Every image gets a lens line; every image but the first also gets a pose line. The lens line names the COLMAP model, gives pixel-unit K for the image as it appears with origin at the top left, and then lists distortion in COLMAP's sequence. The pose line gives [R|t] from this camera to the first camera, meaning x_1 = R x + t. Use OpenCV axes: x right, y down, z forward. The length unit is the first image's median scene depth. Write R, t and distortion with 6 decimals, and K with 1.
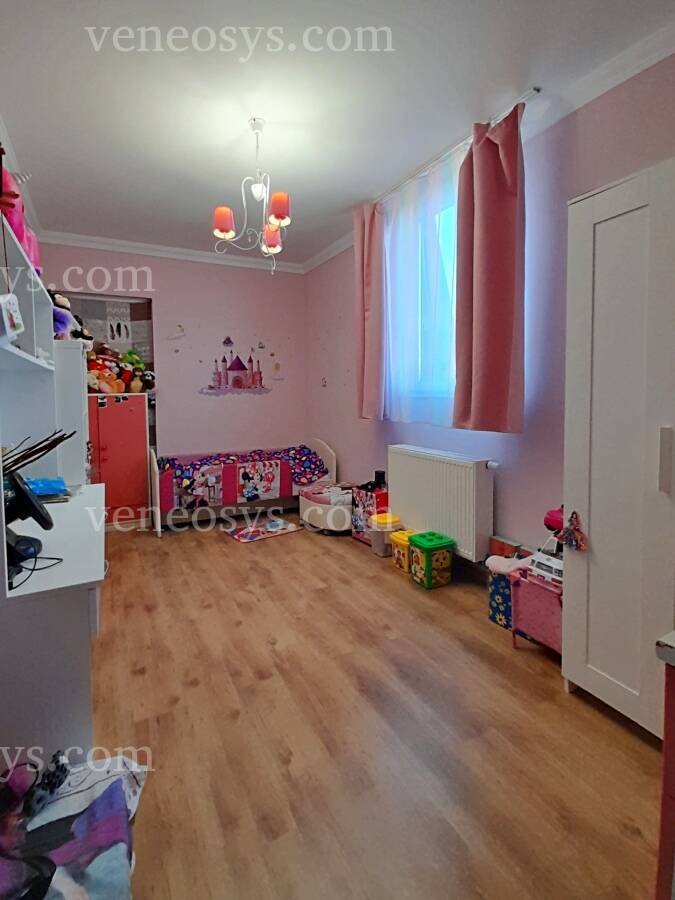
lens RADIAL K [[411.9, 0, 313.5], [0, 411.9, 416.2], [0, 0, 1]] dist [-0.002747, -0.000448]
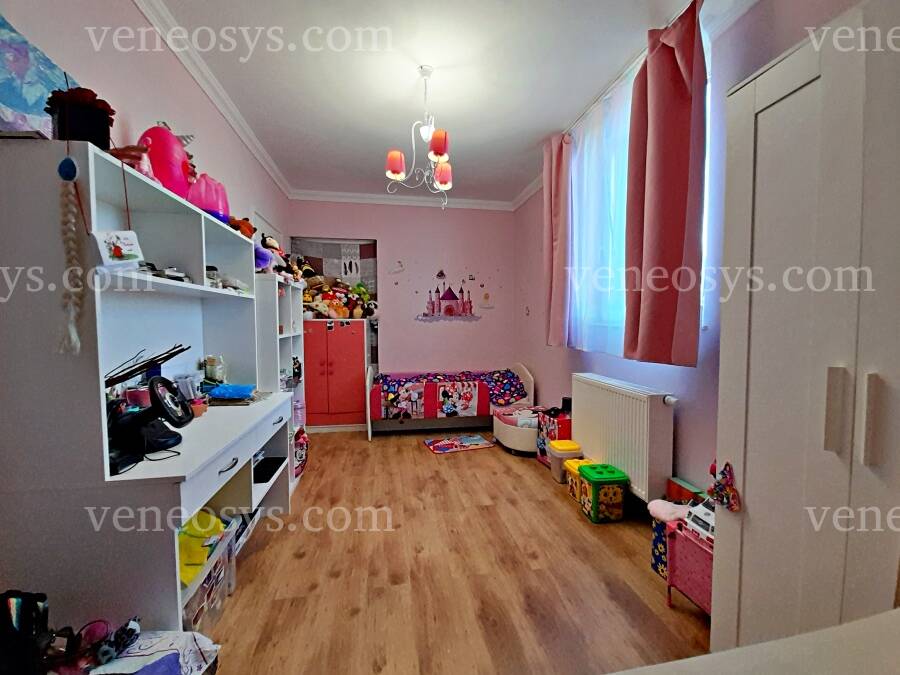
lens RADIAL K [[361.6, 0, 454.1], [0, 361.6, 342.8], [0, 0, 1]] dist [0.014526, -0.013767]
pose [[0.961563, 0.028062, -0.273148, 0.165703], [-0.027475, 0.999605, 0.005974, -0.000966], [0.273208, 0.001760, 0.961954, 0.077845]]
